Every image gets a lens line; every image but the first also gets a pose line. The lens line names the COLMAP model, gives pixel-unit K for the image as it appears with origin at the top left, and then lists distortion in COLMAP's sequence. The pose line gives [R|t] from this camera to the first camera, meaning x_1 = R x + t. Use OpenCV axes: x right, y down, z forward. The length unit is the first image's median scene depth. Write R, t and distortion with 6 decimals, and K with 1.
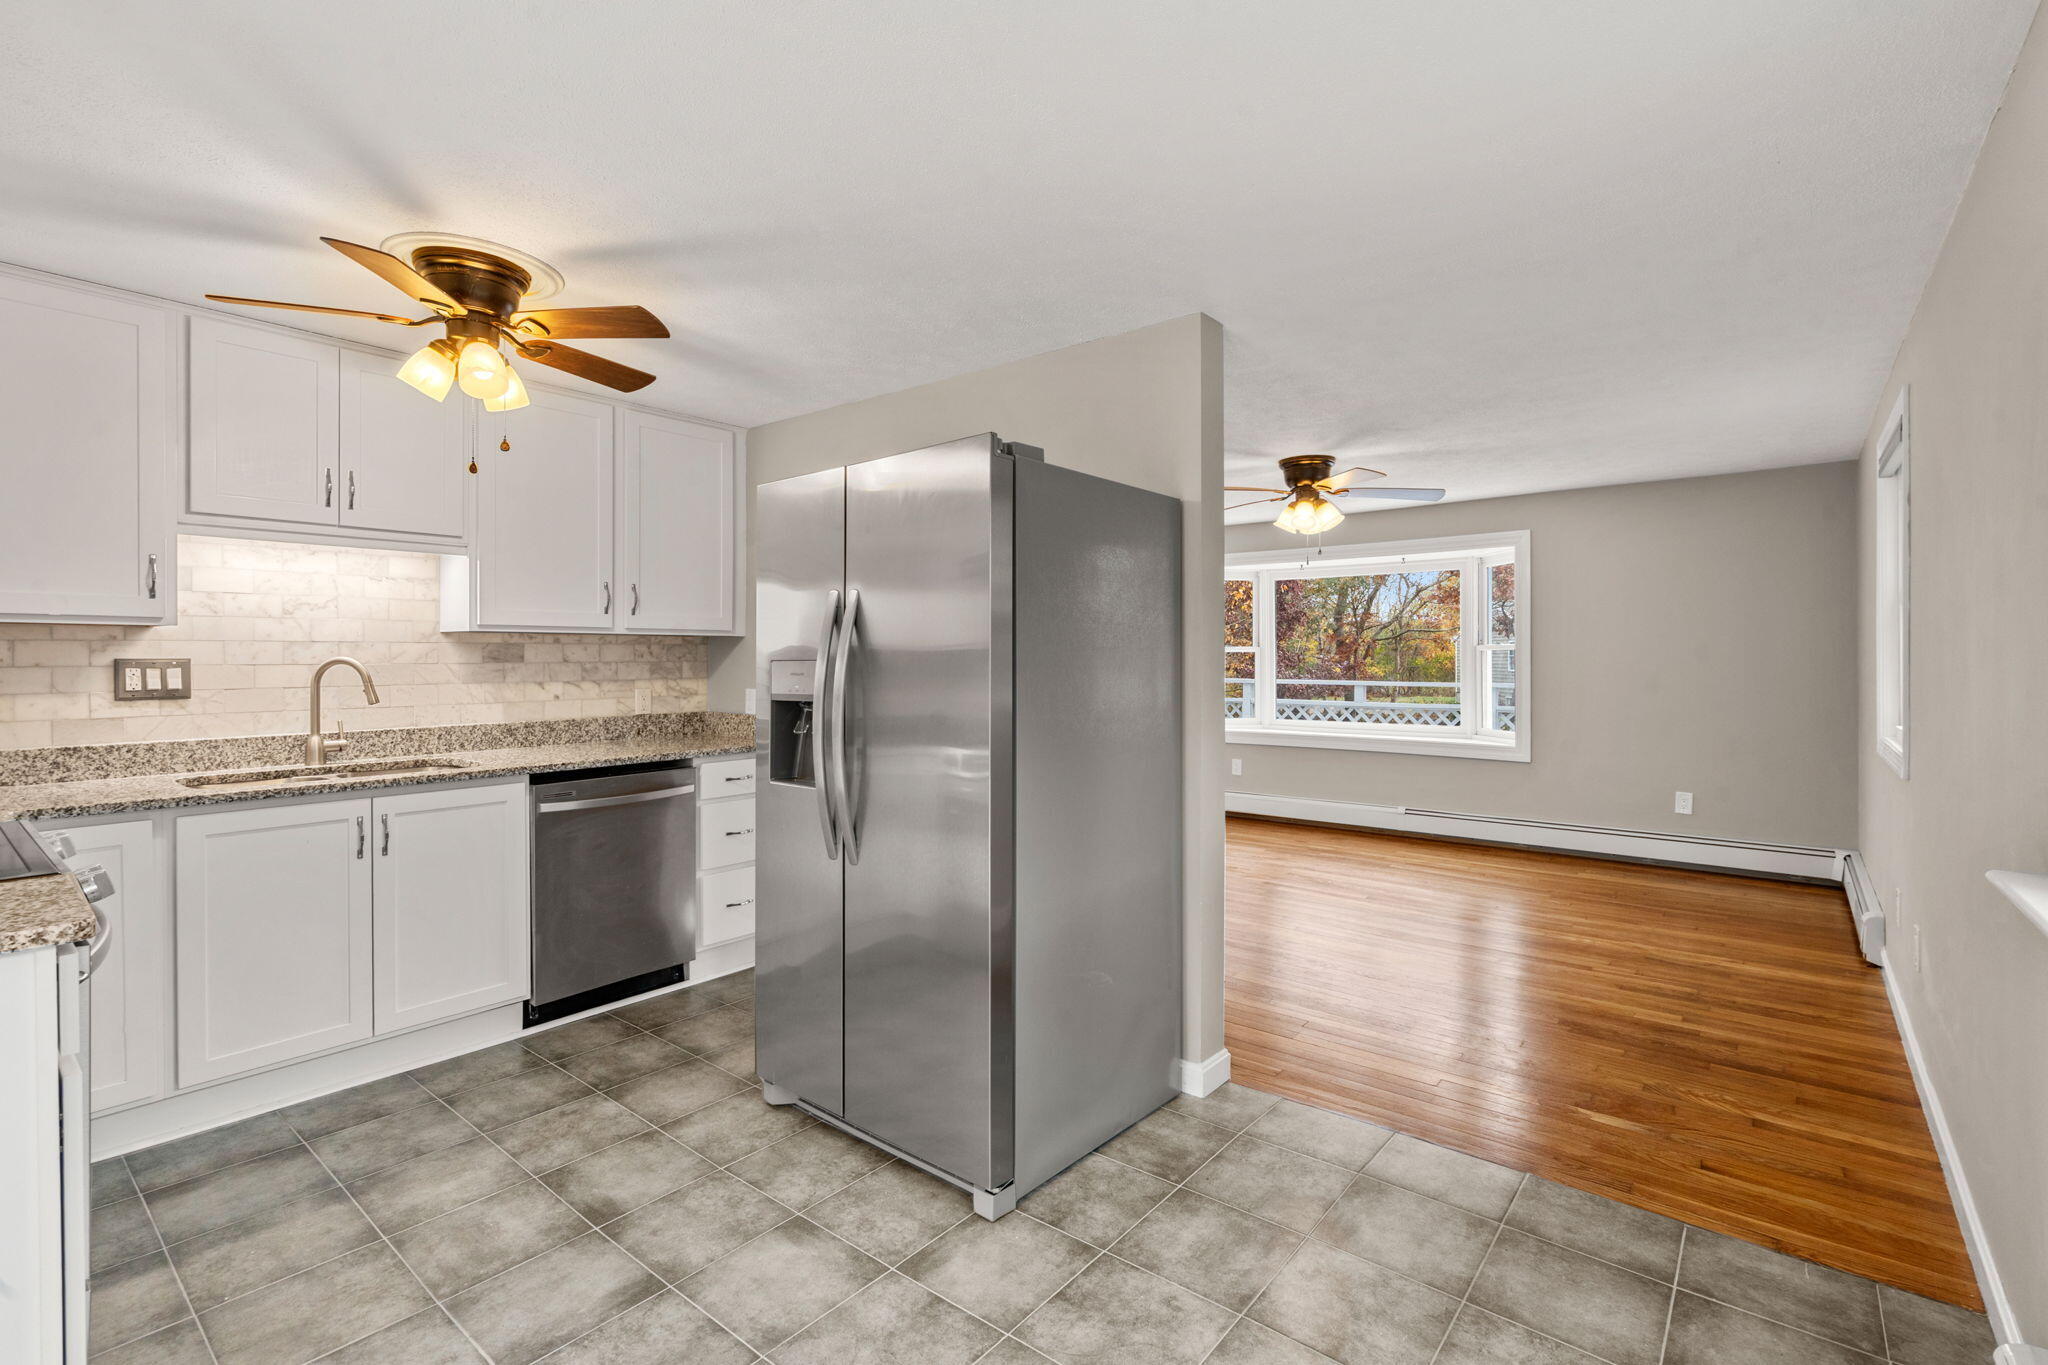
lens RADIAL K [[928.4, 0, 1031.3], [0, 928.4, 654.5], [0, 0, 1]] dist [-0.009905, 0.002166]
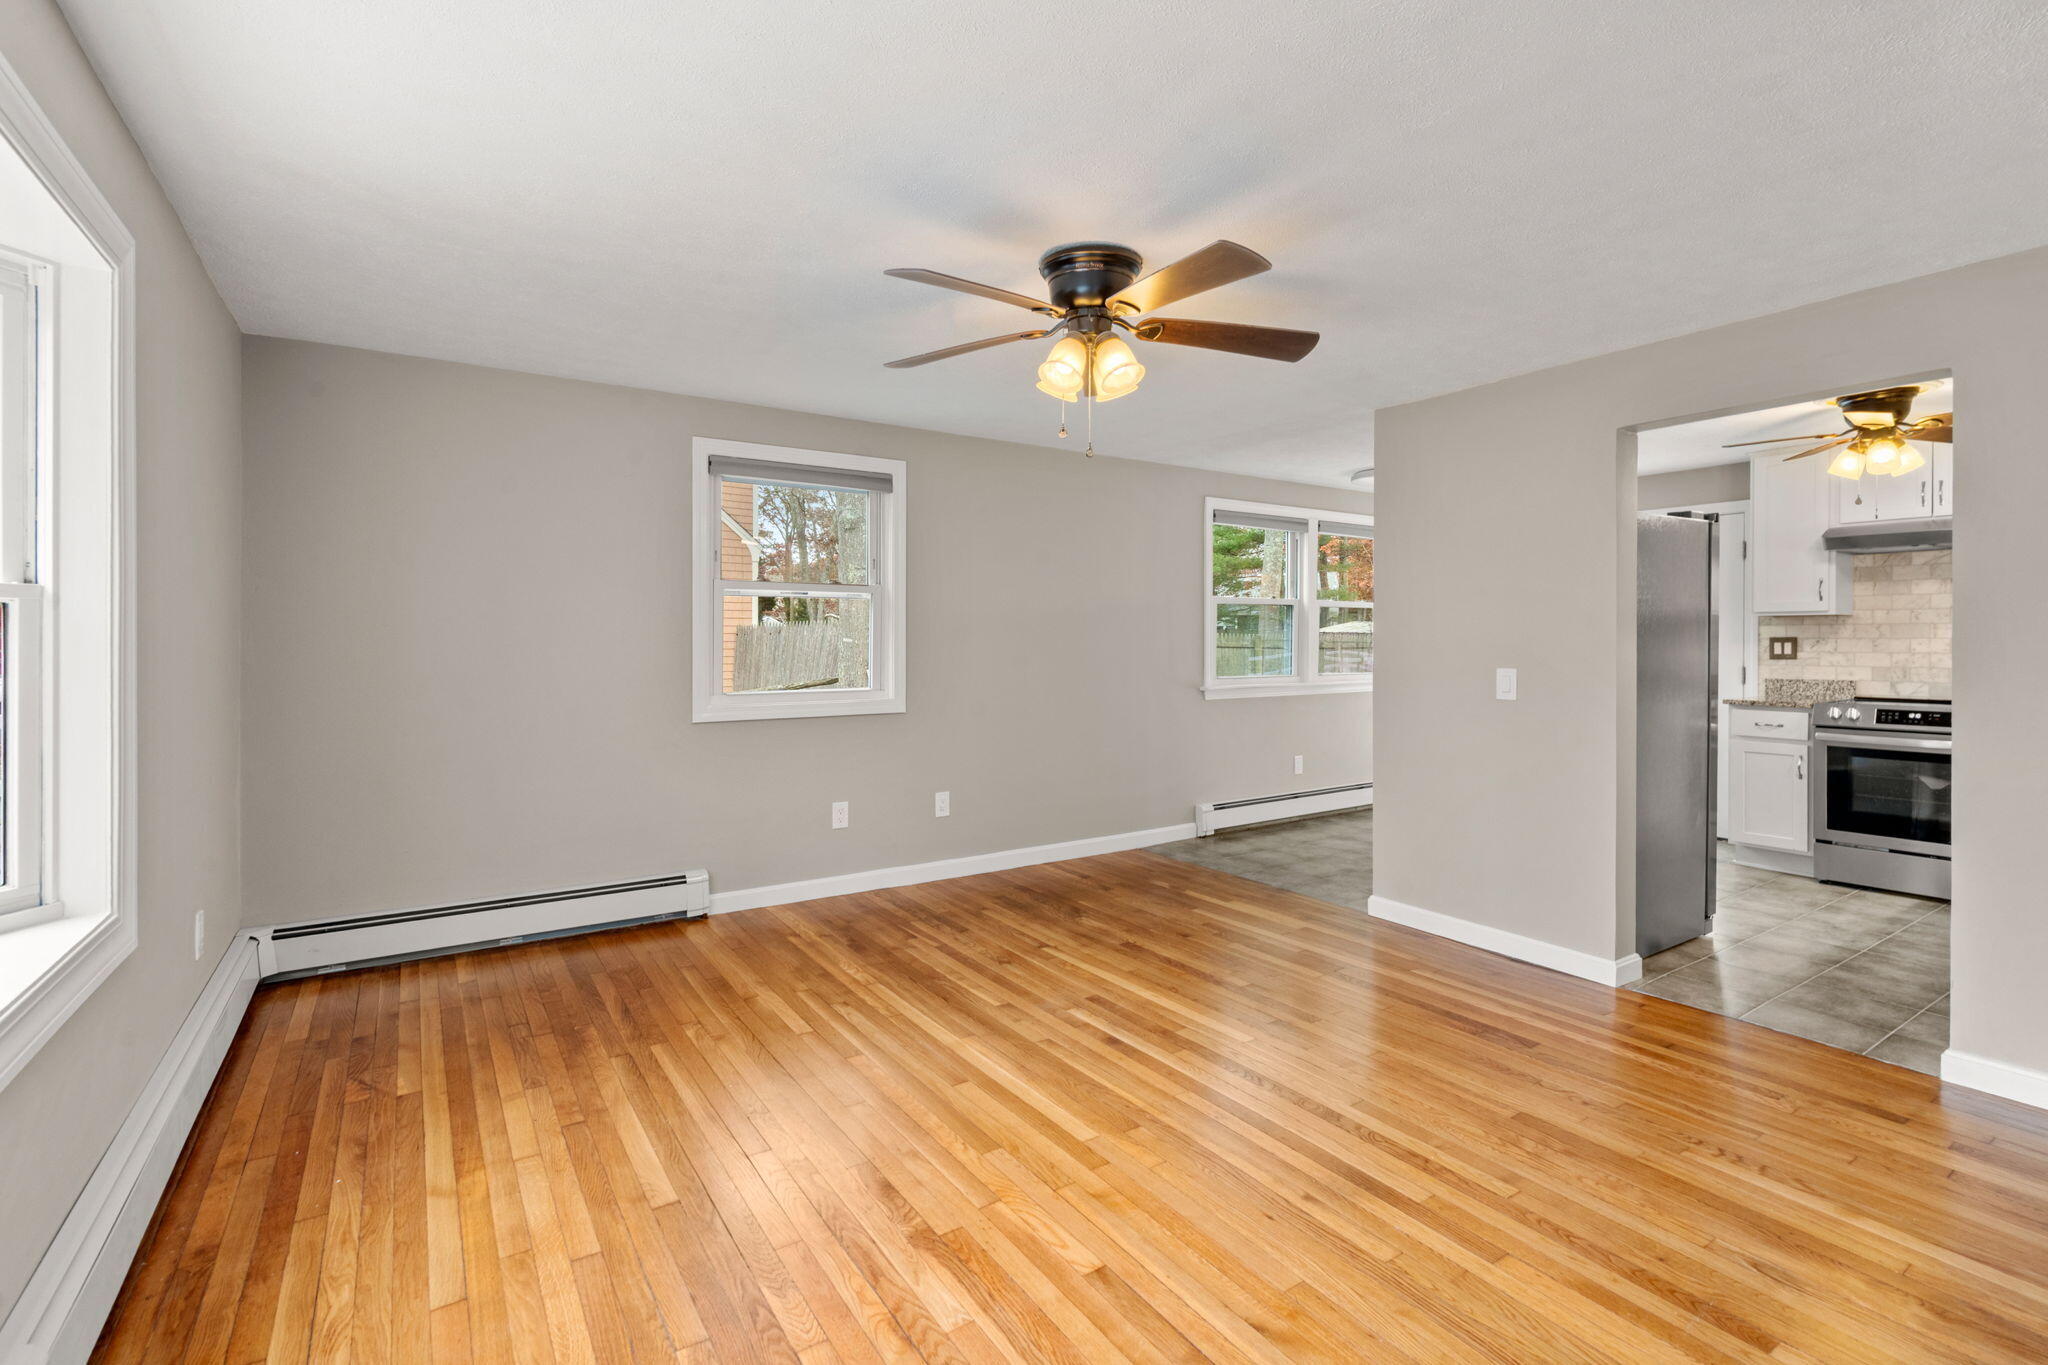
lens RADIAL K [[928.4, 0, 1019.4], [0, 928.4, 647.9], [0, 0, 1]] dist [-0.009905, 0.002166]
pose [[-0.947629, 0.000799, 0.319372, 0.269601], [0.002671, 0.999982, 0.005424, 0.016184], [-0.319362, 0.005992, -0.947614, 2.549684]]
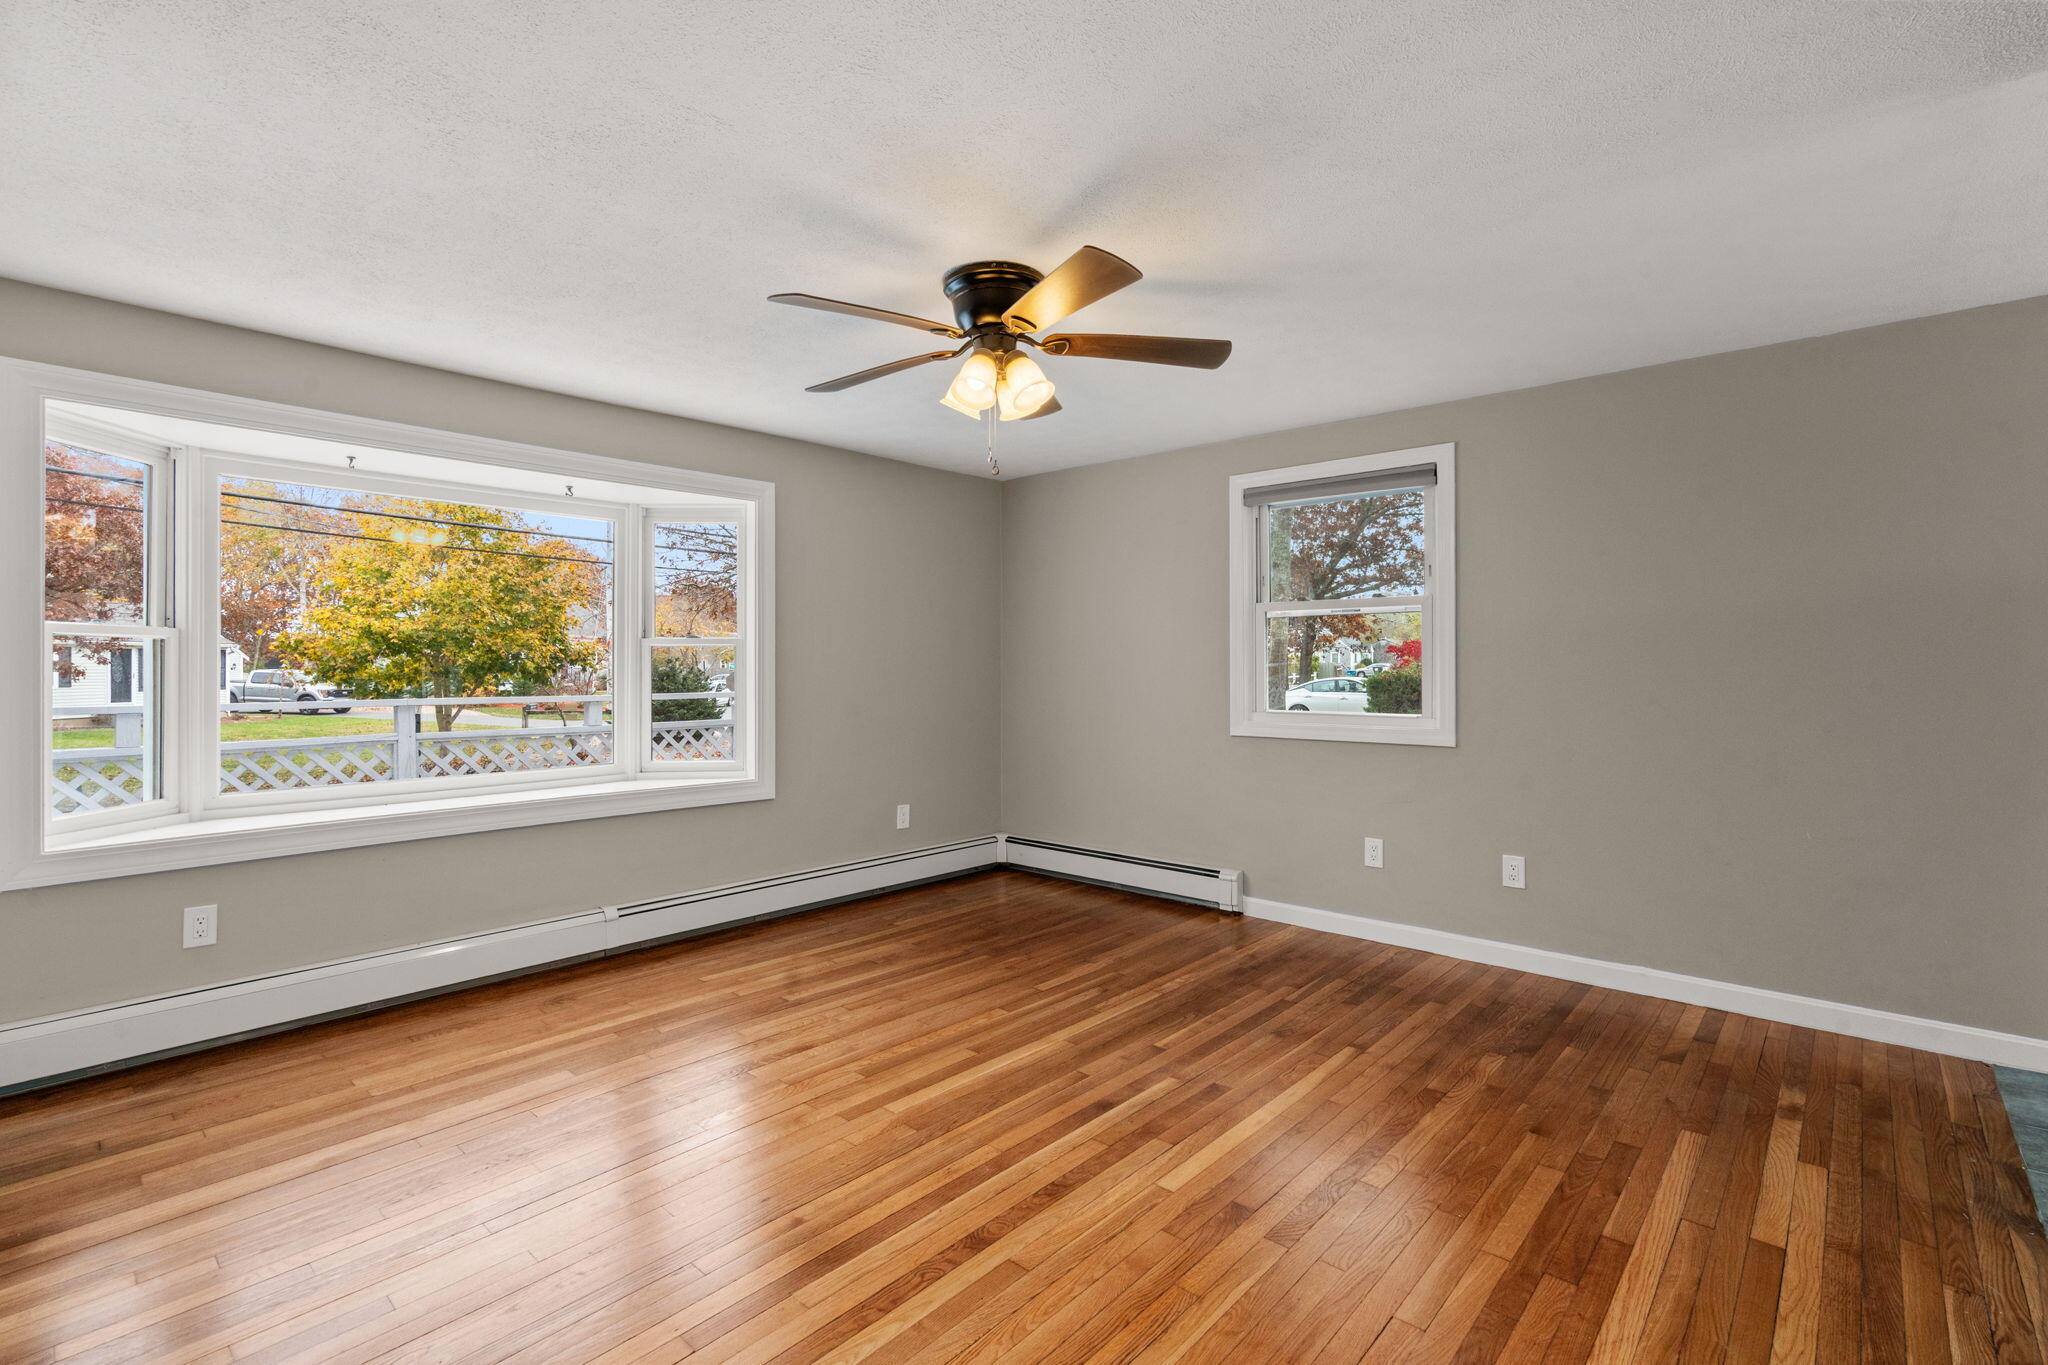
lens RADIAL K [[928.4, 0, 1029.4], [0, 928.4, 671.0], [0, 0, 1]] dist [-0.009905, 0.002166]
pose [[0.055780, -0.003503, 0.998437, -0.400822], [-0.002687, 0.999990, 0.003658, 0.023855], [-0.998439, -0.002887, 0.055770, 1.595443]]
